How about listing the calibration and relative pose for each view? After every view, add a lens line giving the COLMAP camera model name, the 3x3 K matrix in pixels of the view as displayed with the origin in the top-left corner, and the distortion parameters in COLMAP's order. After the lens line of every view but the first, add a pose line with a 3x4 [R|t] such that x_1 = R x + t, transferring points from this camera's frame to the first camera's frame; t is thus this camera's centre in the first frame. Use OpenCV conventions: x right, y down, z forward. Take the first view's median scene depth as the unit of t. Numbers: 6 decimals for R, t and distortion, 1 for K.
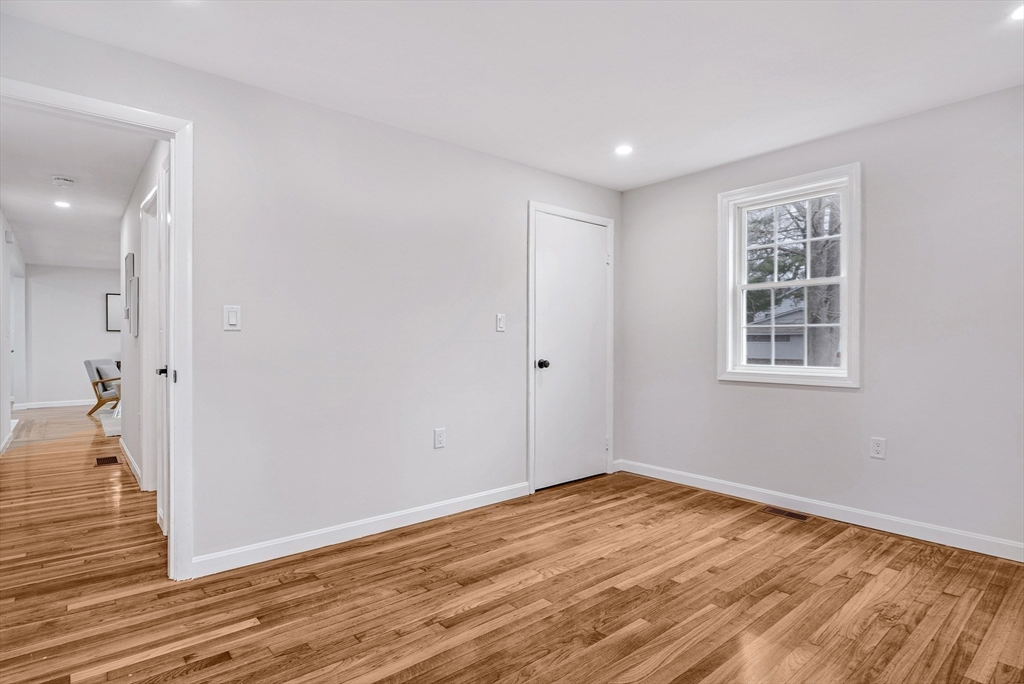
lens RADIAL K [[517.1, 0, 511.6], [0, 517.1, 343.7], [0, 0, 1]] dist [-0.001761, 0.000432]
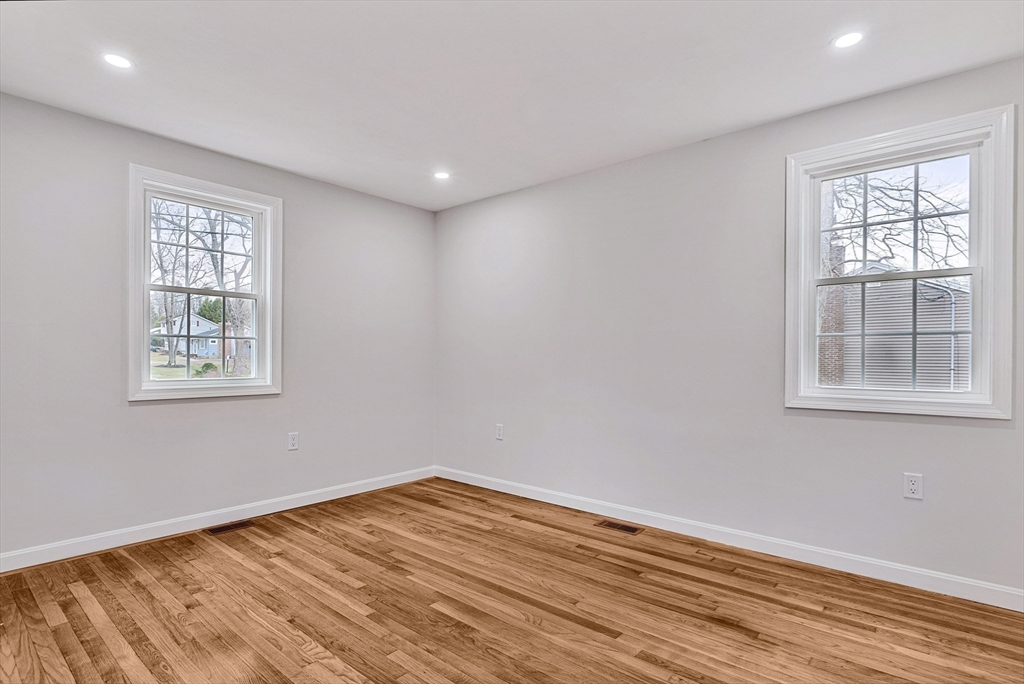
lens RADIAL K [[517.1, 0, 523.5], [0, 517.1, 361.5], [0, 0, 1]] dist [-0.001761, 0.000432]
pose [[-0.158918, -0.008830, 0.987252, -0.583729], [-0.004055, 0.999957, 0.008291, -0.000306], [-0.987283, -0.002686, -0.158947, 0.657204]]
